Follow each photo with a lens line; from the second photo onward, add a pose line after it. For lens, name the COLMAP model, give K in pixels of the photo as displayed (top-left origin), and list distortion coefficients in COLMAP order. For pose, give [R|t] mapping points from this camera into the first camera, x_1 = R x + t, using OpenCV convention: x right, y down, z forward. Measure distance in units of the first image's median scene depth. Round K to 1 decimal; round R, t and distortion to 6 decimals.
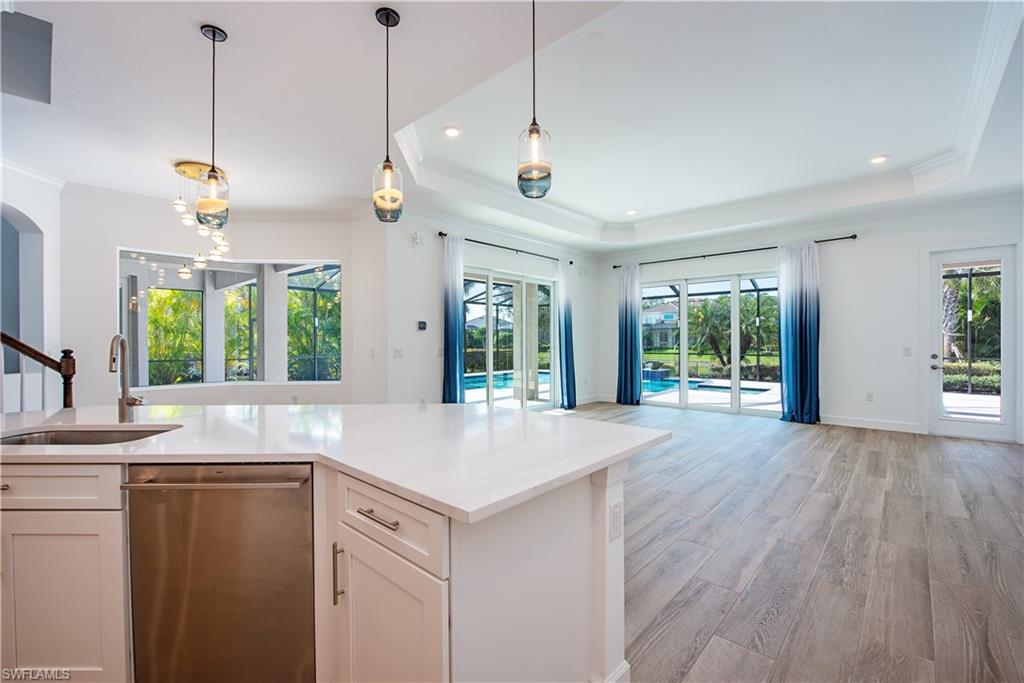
lens RADIAL K [[441.8, 0, 509.1], [0, 441.8, 342.4], [0, 0, 1]] dist [-0.009816, -0.000325]
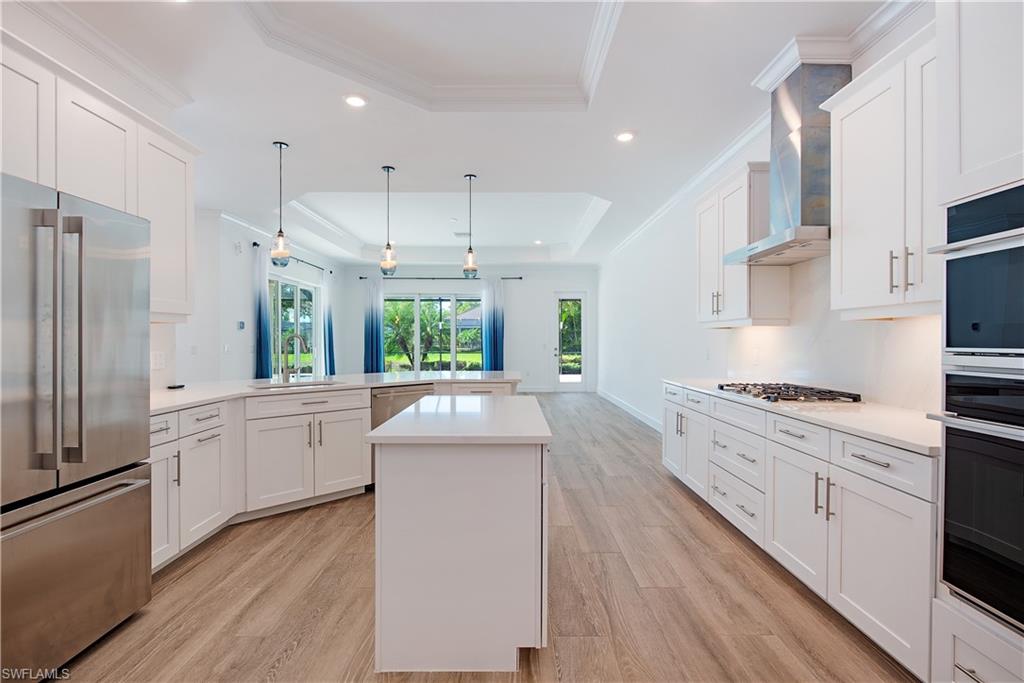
lens RADIAL K [[499.6, 0, 513.8], [0, 499.6, 341.4], [0, 0, 1]] dist [-0.000052, -0.000012]
pose [[0.736293, 0.002909, 0.676657, -0.414345], [0.000304, 0.999989, -0.004630, 0.007174], [-0.676663, 0.003615, 0.736284, -0.302051]]
